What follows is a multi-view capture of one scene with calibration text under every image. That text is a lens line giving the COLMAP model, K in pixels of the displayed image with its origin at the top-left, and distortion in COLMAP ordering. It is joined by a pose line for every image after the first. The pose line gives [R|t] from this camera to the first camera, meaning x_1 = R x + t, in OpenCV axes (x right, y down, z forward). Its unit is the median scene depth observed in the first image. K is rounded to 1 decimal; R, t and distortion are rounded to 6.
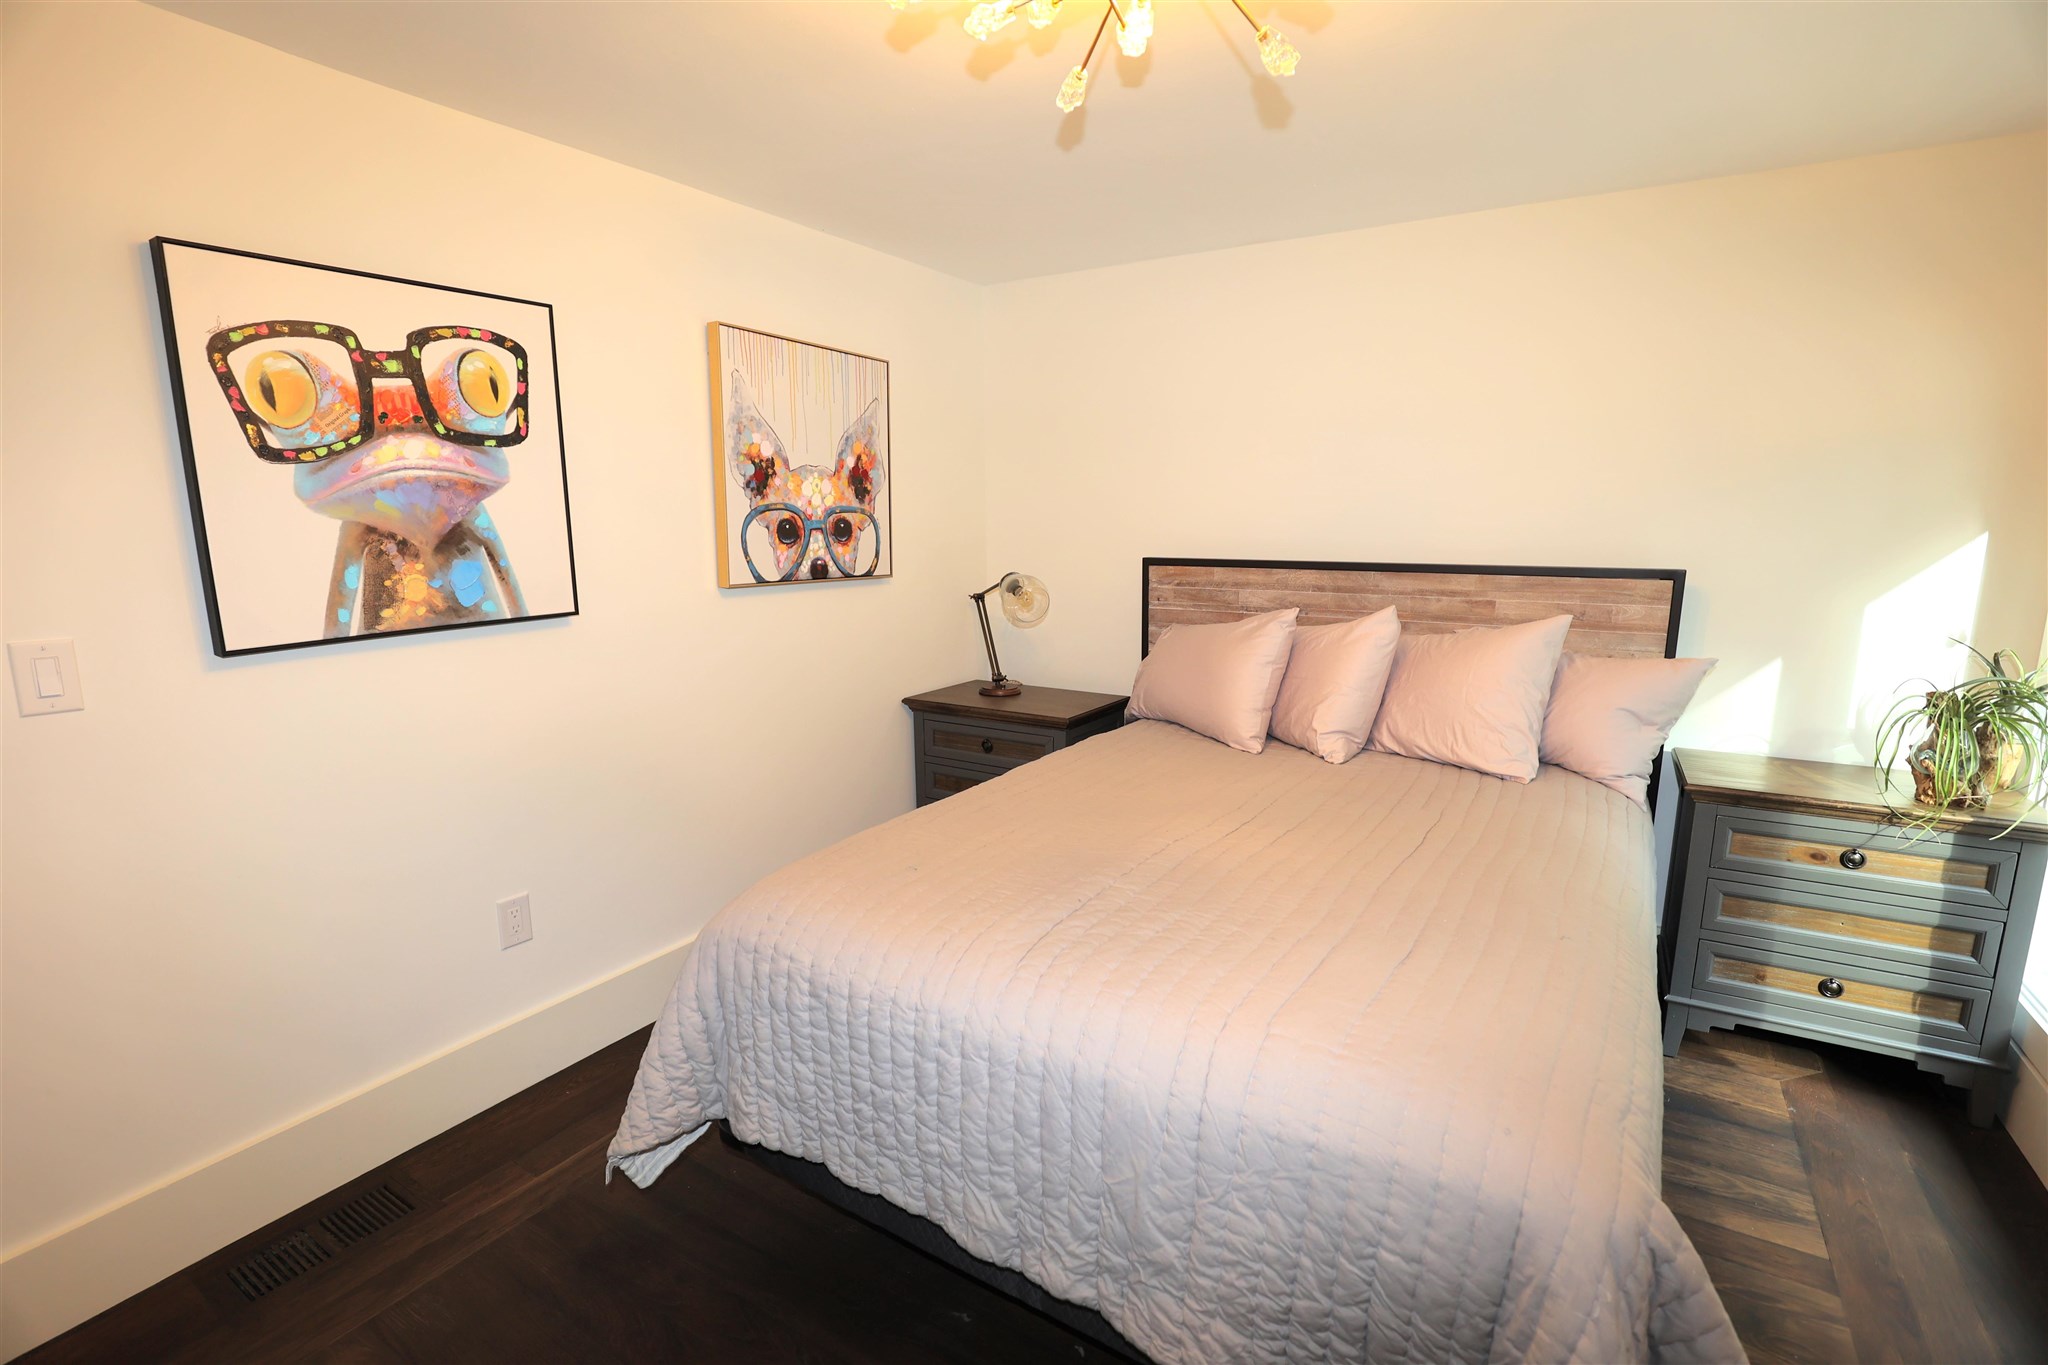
lens RADIAL K [[935.0, 0, 1025.3], [0, 935.0, 684.3], [0, 0, 1]] dist [-0.004037, 0.000149]
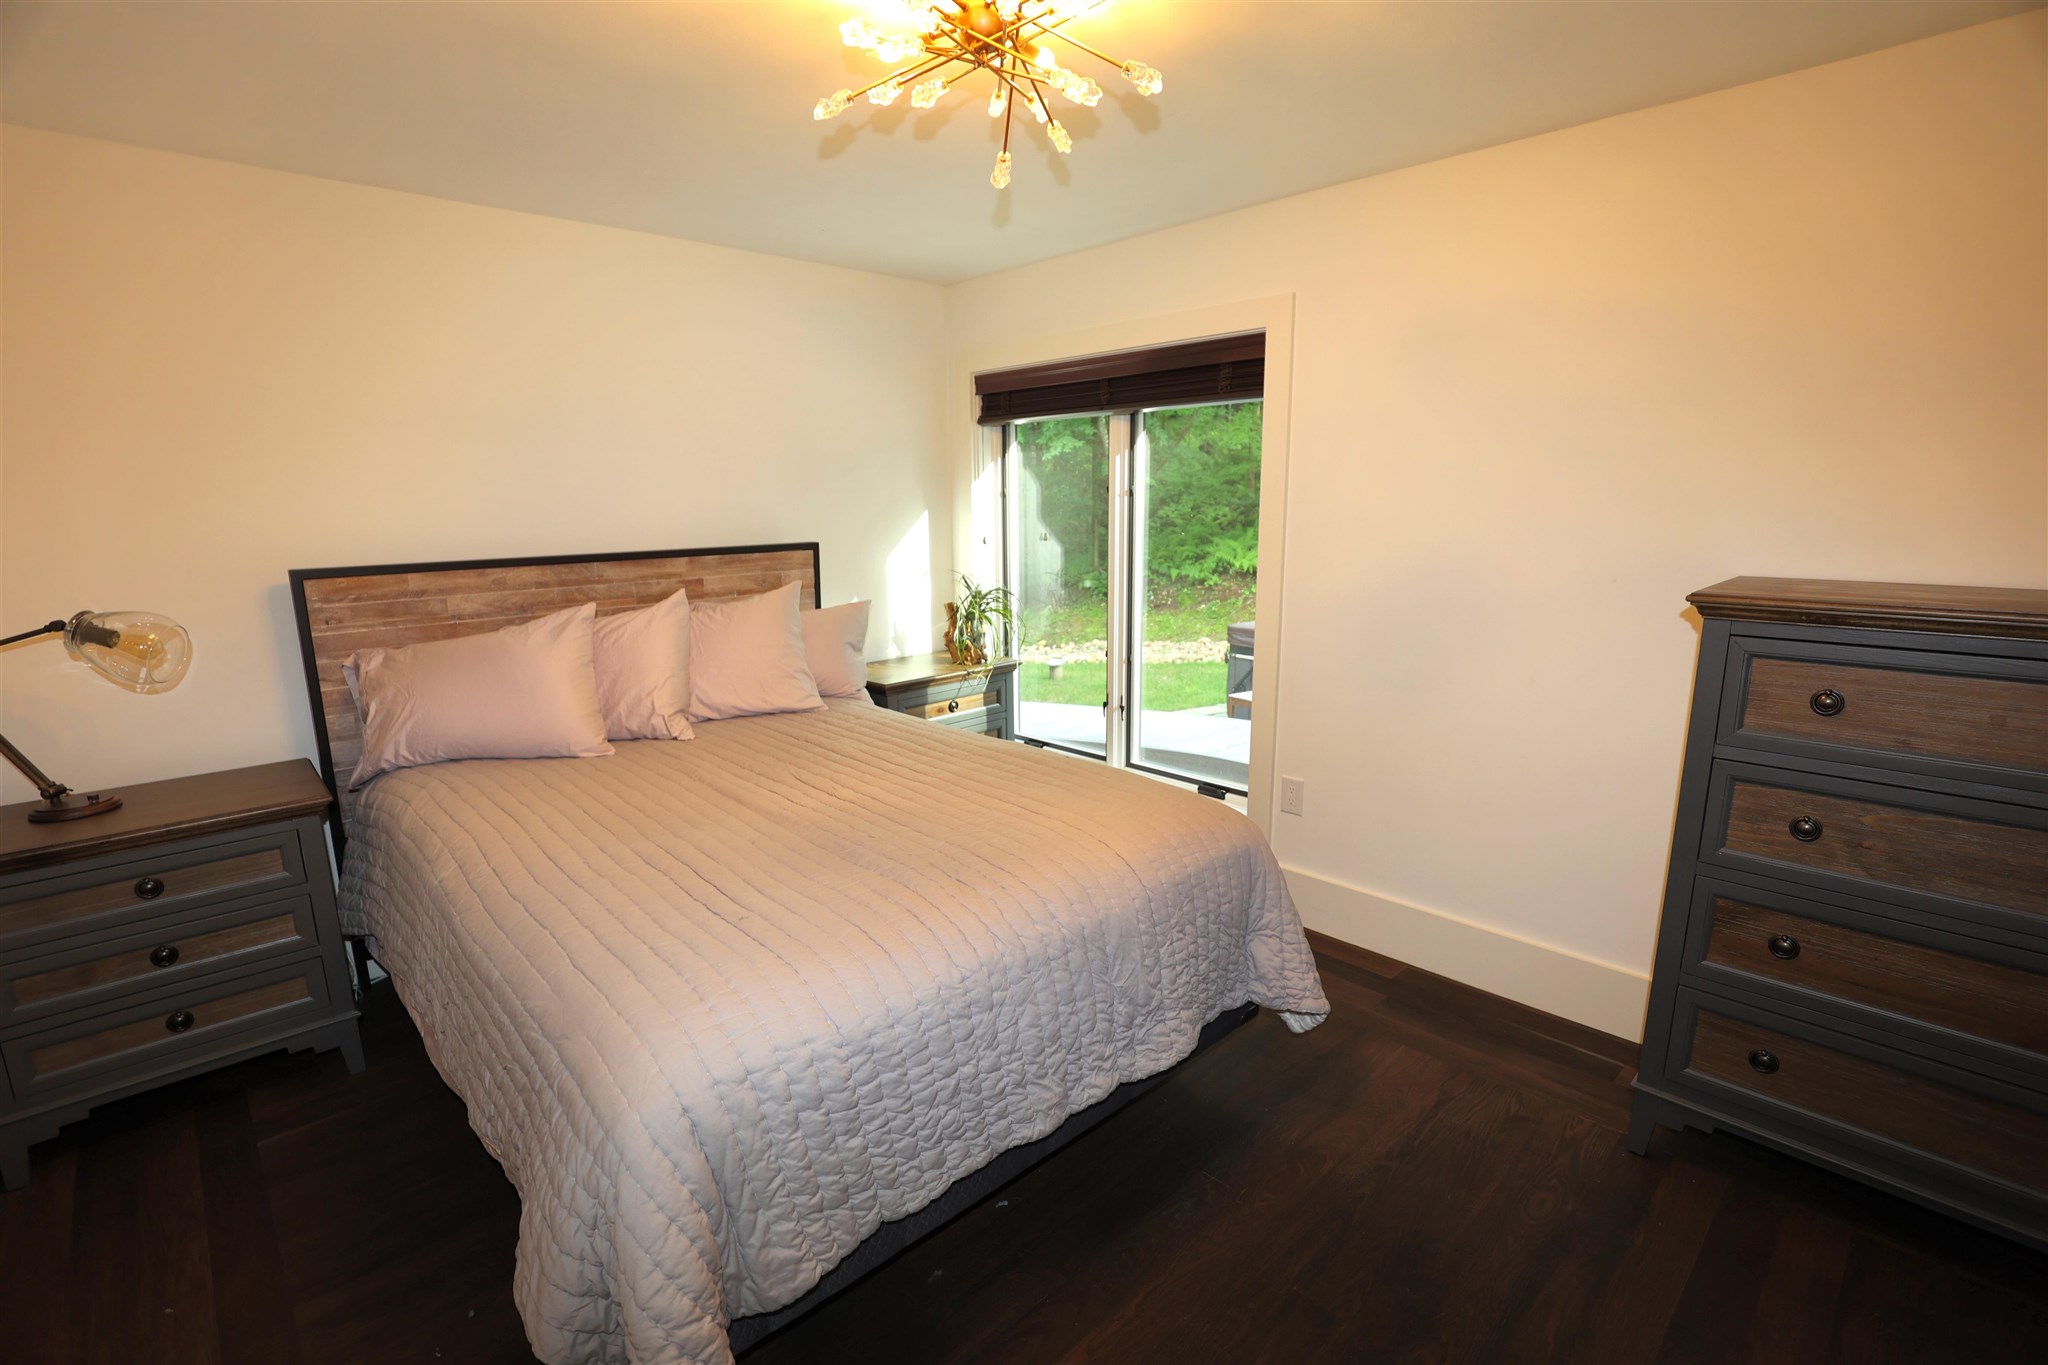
lens RADIAL K [[935.0, 0, 1024.8], [0, 935.0, 682.2], [0, 0, 1]] dist [-0.004037, 0.000149]
pose [[0.269564, -0.192738, 0.943497, -0.501346], [0.183985, 0.972026, 0.146000, -0.058175], [-0.945243, 0.134233, 0.297484, 0.280727]]
